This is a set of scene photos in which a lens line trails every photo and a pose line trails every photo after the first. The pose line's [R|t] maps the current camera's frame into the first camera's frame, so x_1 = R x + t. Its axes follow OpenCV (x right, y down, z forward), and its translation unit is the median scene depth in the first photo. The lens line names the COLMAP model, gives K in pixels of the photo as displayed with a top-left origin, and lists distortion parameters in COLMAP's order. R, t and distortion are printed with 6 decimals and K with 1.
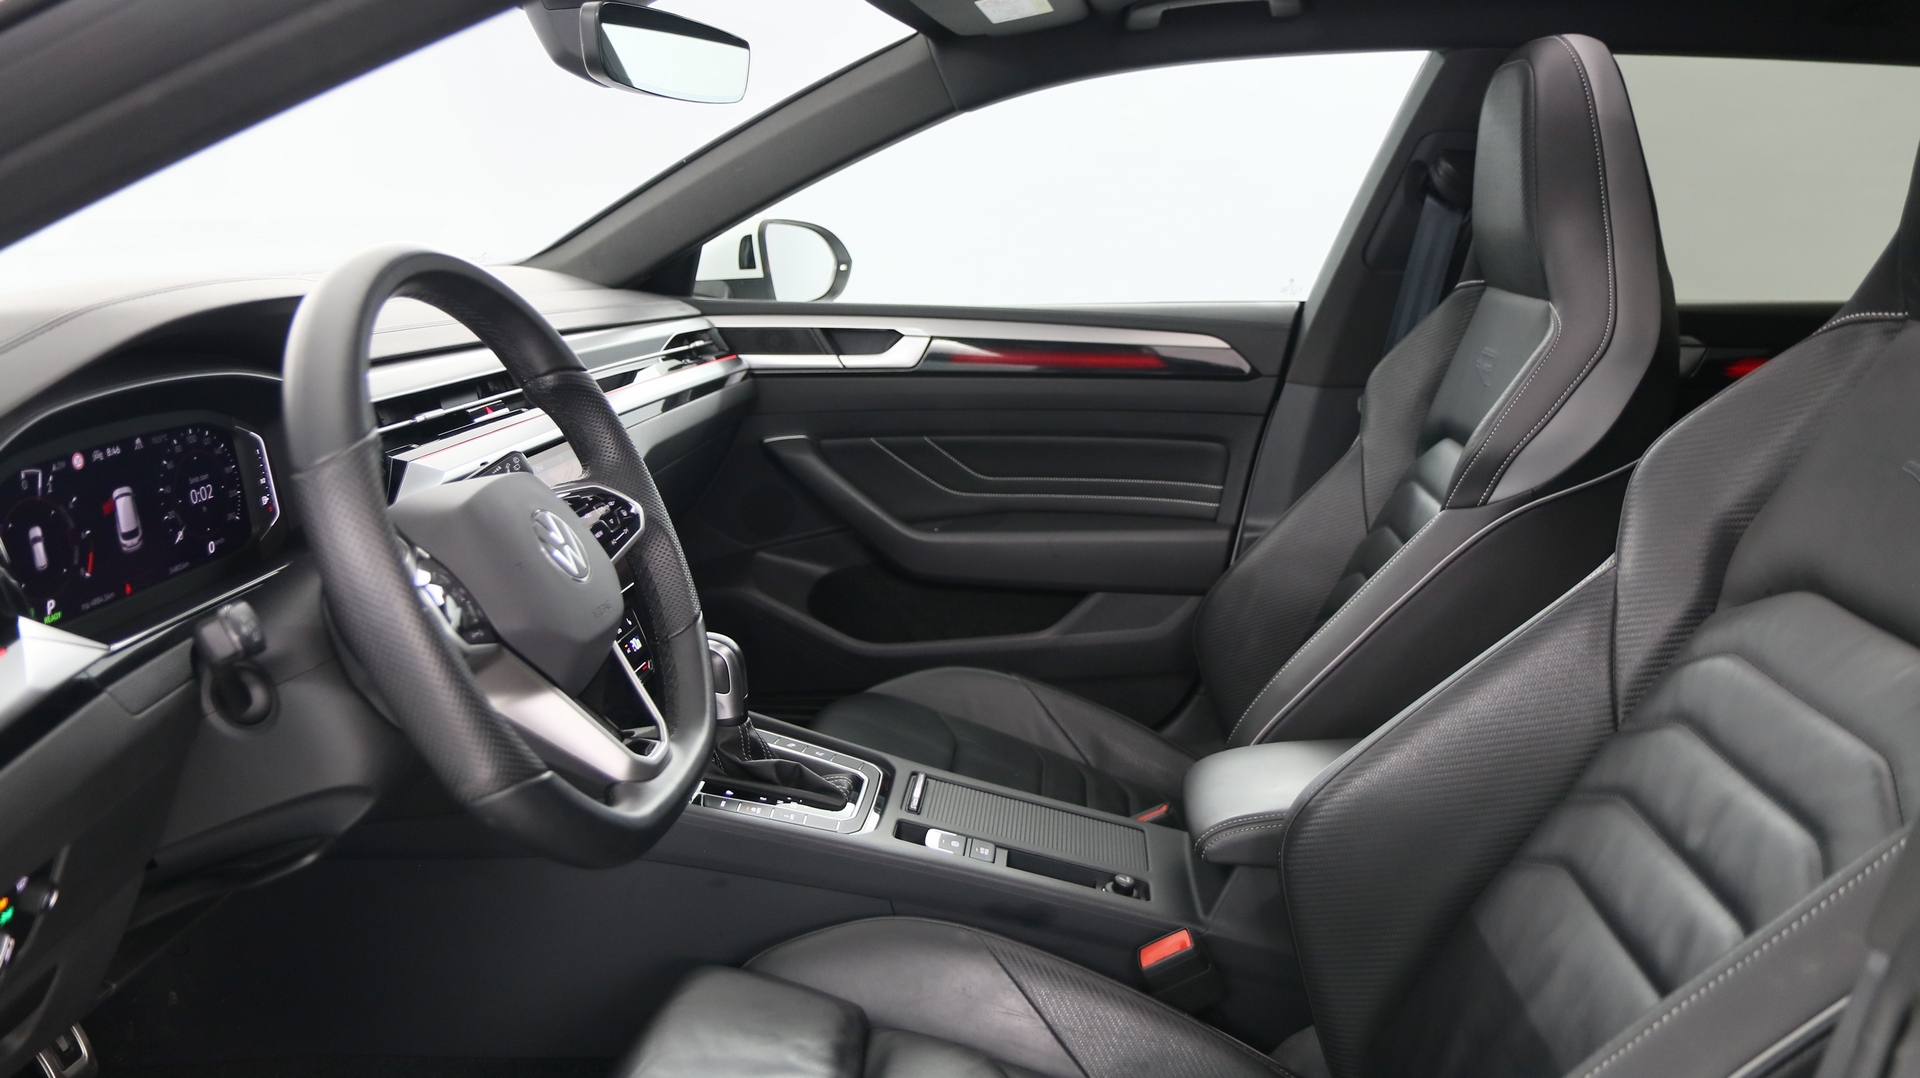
lens RADIAL K [[1460.4, 0, 952.1], [0, 1460.4, 534.4], [0, 0, 1]] dist [-0.030864, 0.018593]
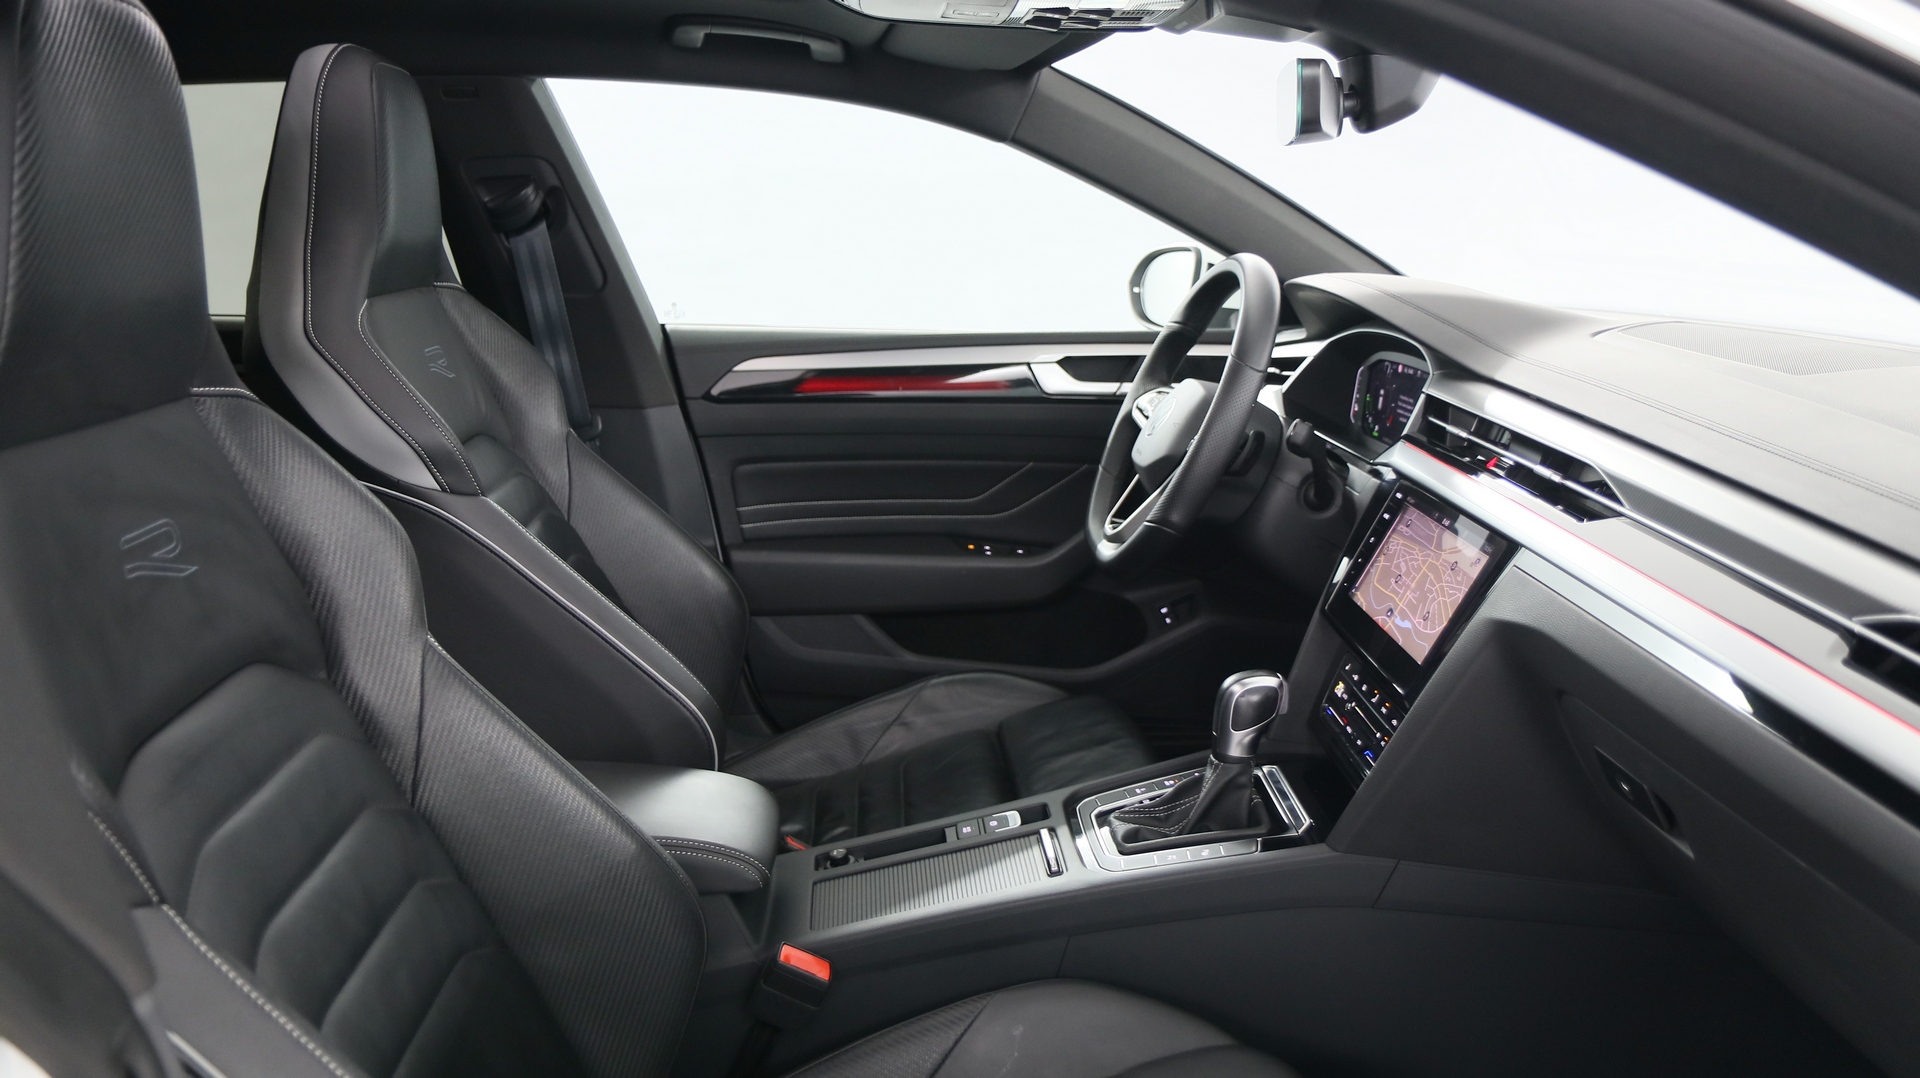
lens RADIAL K [[1460.4, 0, 957.5], [0, 1460.4, 533.3], [0, 0, 1]] dist [-0.030864, 0.018593]
pose [[-0.987619, 0.019263, -0.155683, 0.167761], [-0.051089, 0.898828, 0.435313, -0.395233], [0.148318, 0.437877, -0.886716, 1.614521]]
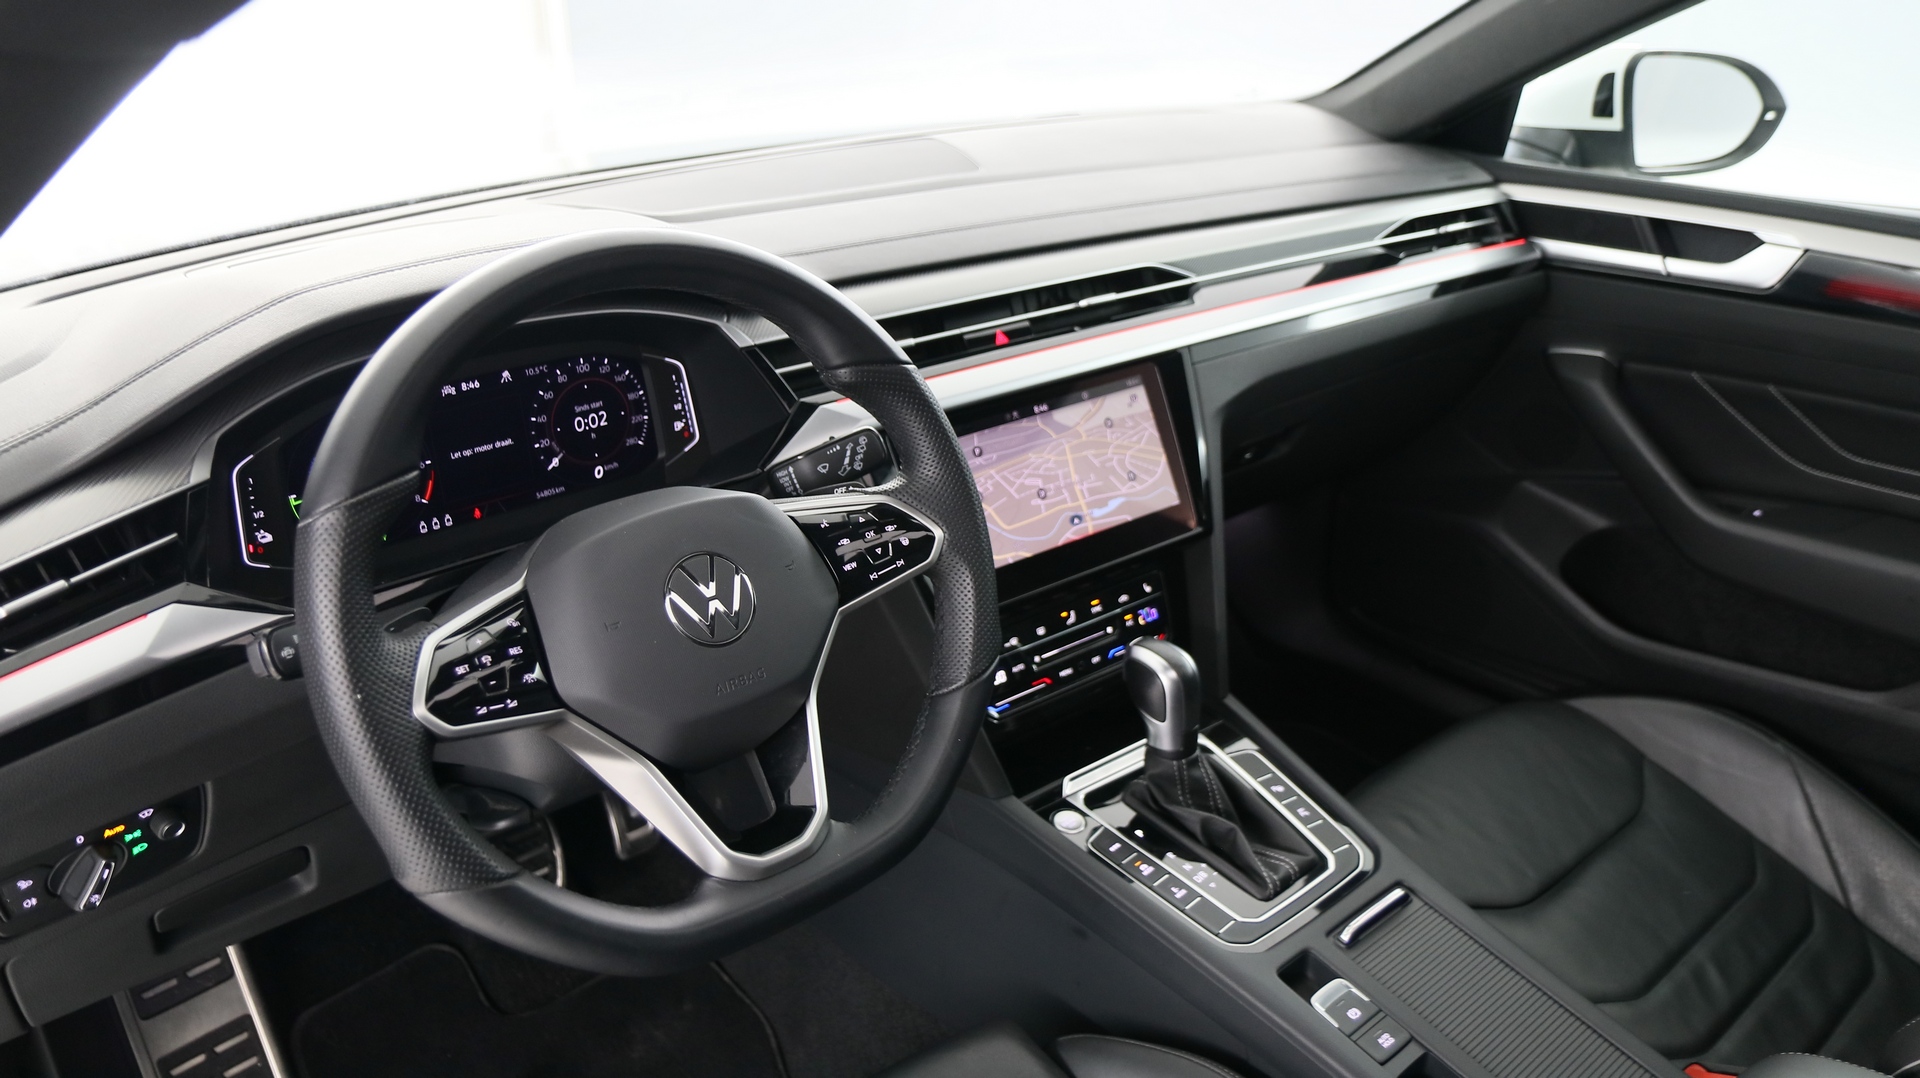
lens RADIAL K [[1460.4, 0, 959.4], [0, 1460.4, 543.2], [0, 0, 1]] dist [-0.030864, 0.018593]
pose [[0.724097, 0.264387, -0.637011, 0.234468], [-0.136706, 0.960302, 0.243172, -0.155332], [0.676014, -0.088997, 0.731495, 0.280091]]
